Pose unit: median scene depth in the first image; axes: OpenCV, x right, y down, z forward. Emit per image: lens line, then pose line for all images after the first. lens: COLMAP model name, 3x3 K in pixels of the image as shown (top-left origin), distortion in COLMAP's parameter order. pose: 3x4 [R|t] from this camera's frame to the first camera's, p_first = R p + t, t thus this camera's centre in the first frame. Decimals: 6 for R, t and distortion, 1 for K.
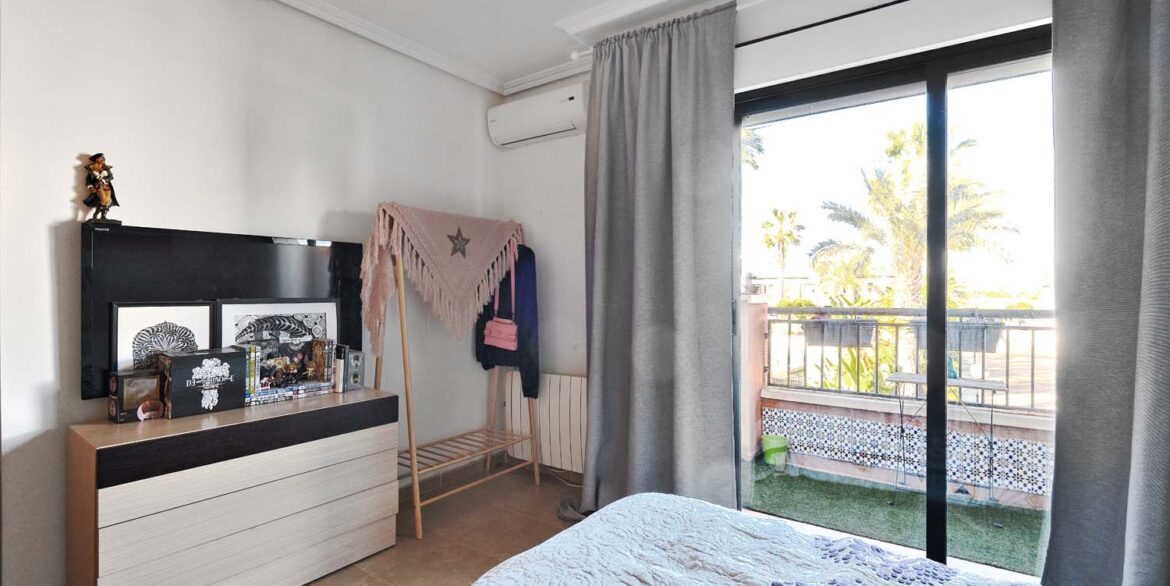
lens RADIAL K [[521.0, 0, 571.8], [0, 521.0, 290.0], [0, 0, 1]] dist [-0.001577, -0.000225]
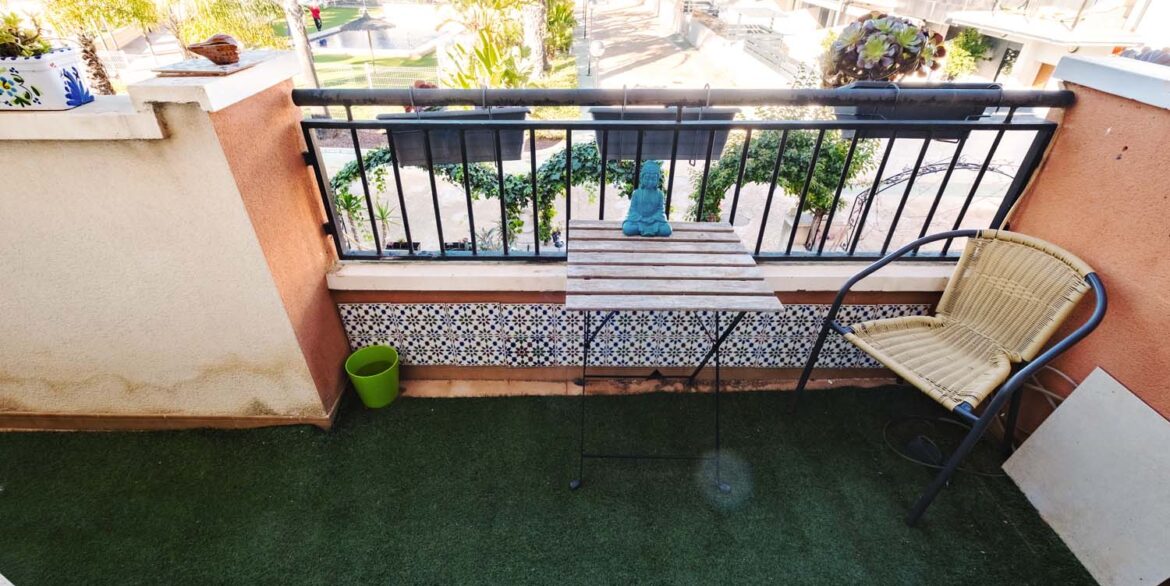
lens RADIAL K [[521.0, 0, 571.8], [0, 521.0, 290.0], [0, 0, 1]] dist [-0.001577, -0.000225]
pose [[0.799531, -0.332602, 0.500127, 0.326539], [-0.004984, 0.828974, 0.559264, -0.067565], [-0.600605, -0.449642, 0.661133, 0.594819]]
